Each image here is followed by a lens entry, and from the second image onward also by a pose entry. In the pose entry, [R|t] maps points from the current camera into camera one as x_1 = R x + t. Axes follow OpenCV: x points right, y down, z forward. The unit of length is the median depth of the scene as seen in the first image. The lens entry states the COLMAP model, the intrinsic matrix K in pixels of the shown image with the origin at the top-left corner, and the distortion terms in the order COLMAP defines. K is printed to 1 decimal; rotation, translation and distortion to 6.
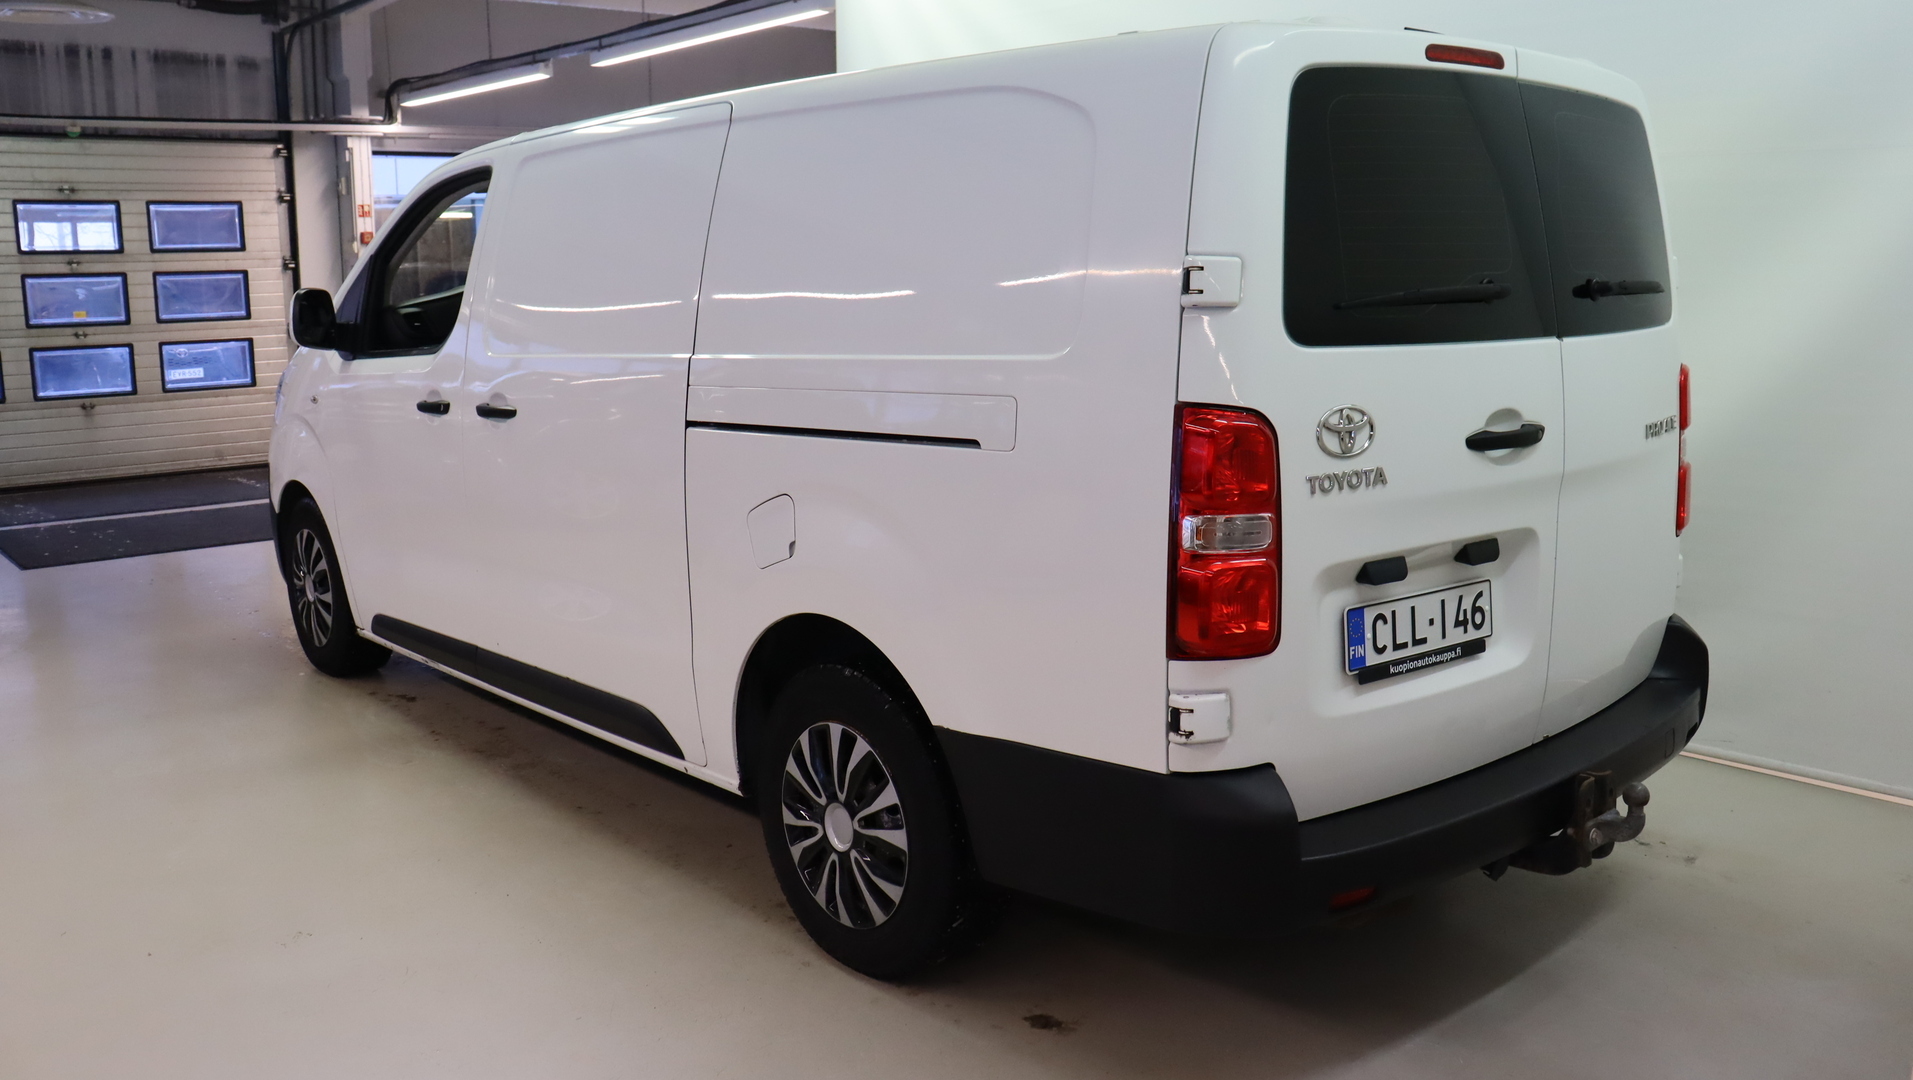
lens RADIAL K [[1582.0, 0, 967.2], [0, 1582.0, 501.9], [0, 0, 1]] dist [-0.189825, 0.201392]
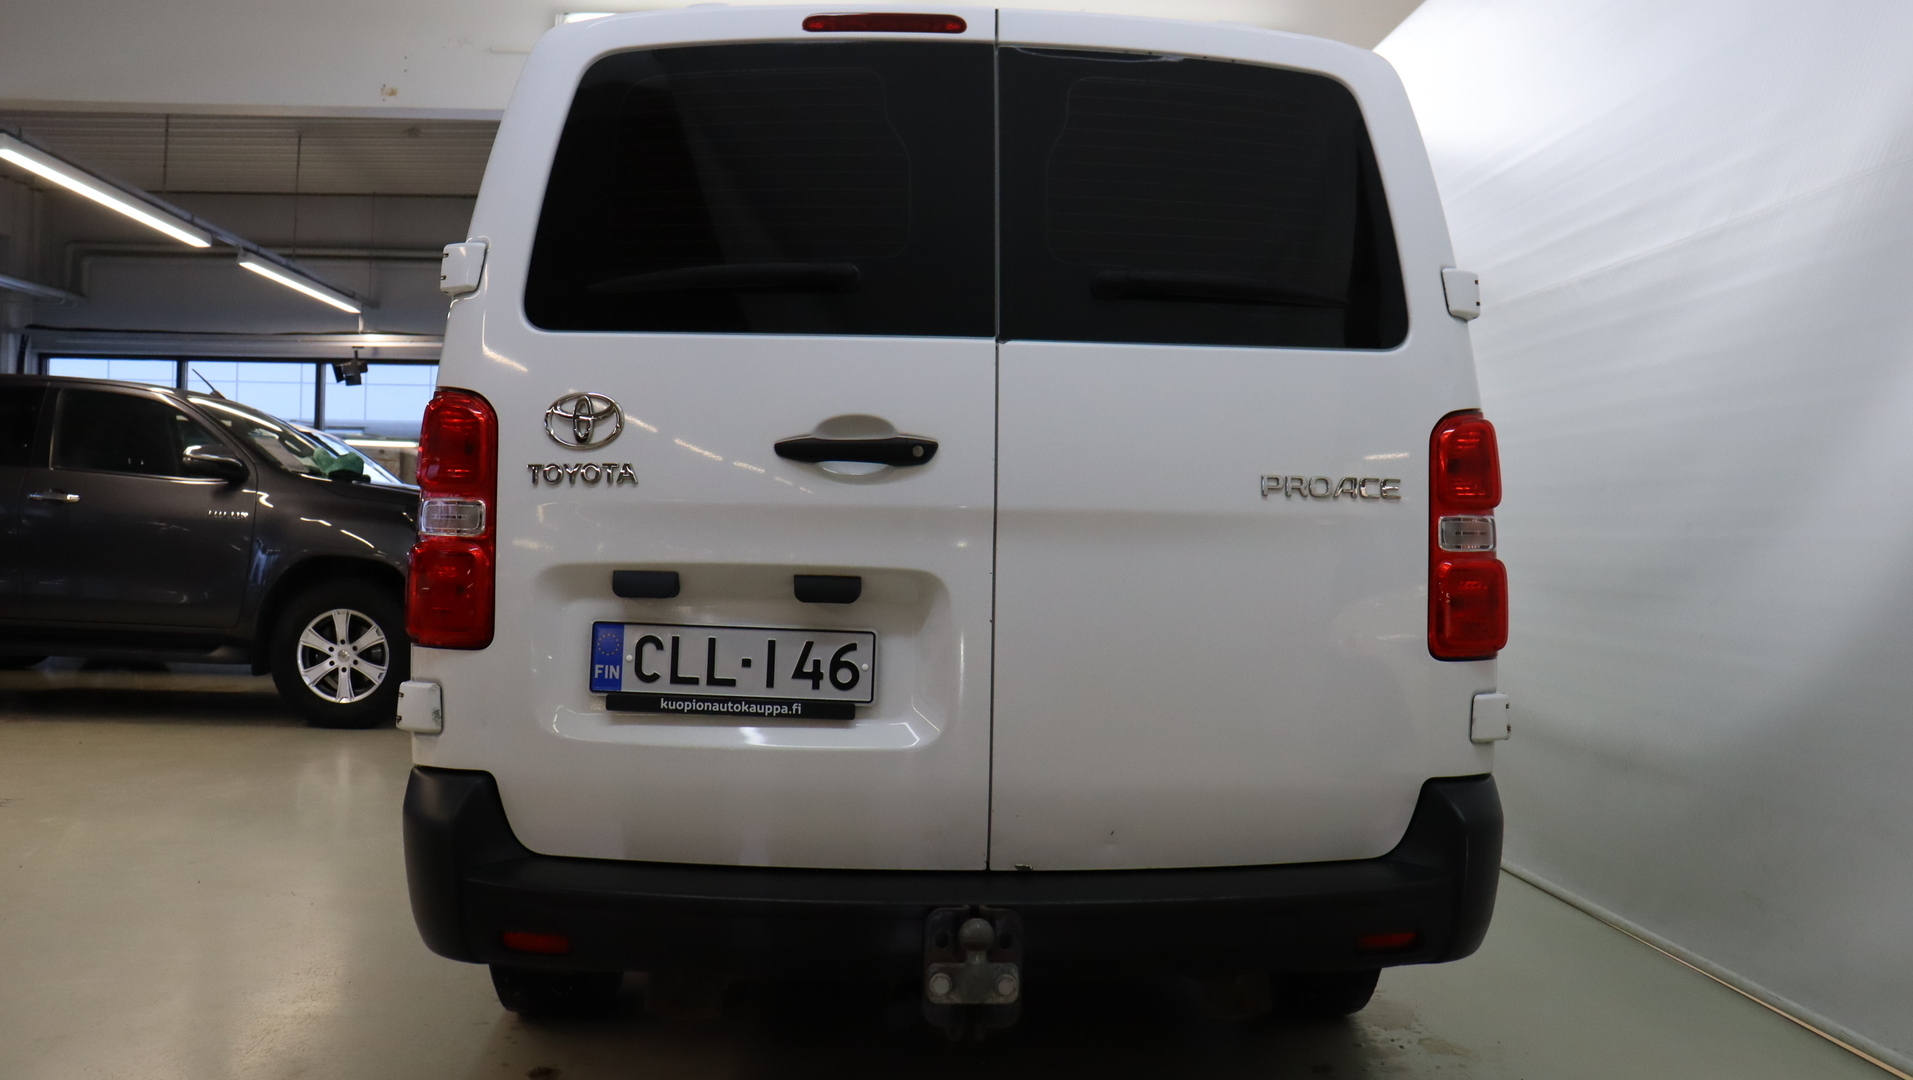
lens RADIAL K [[1582.0, 0, 967.2], [0, 1582.0, 501.9], [0, 0, 1]] dist [-0.189825, 0.201392]
pose [[0.797956, 0.015573, -0.602515, 0.874886], [-0.120190, 0.983700, -0.133751, 0.087816], [0.590610, 0.179144, 0.786821, 0.372518]]
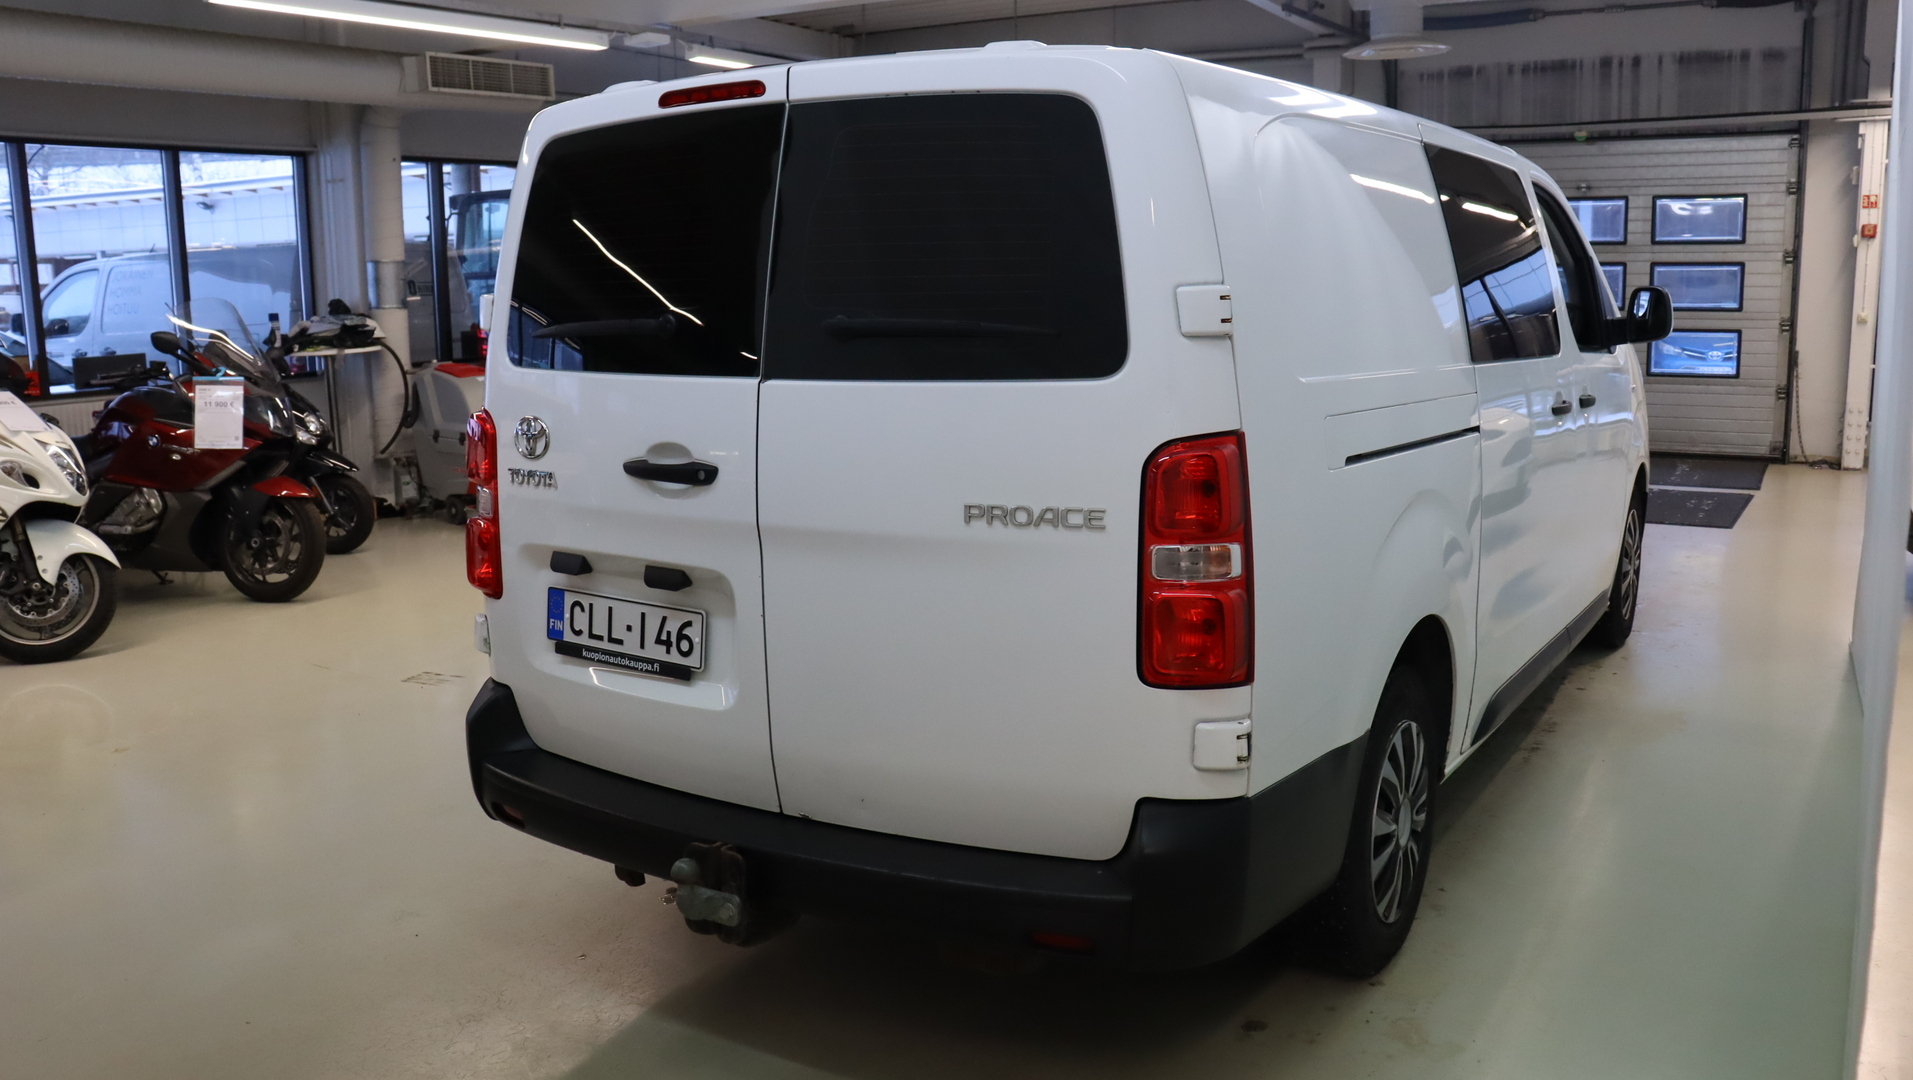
lens RADIAL K [[1582.0, 0, 967.2], [0, 1582.0, 501.9], [0, 0, 1]] dist [-0.189825, 0.201392]
pose [[0.316305, 0.148069, -0.937031, 1.341559], [-0.134171, 0.984798, 0.110326, -0.157226], [0.939121, 0.090825, 0.331363, 0.822549]]
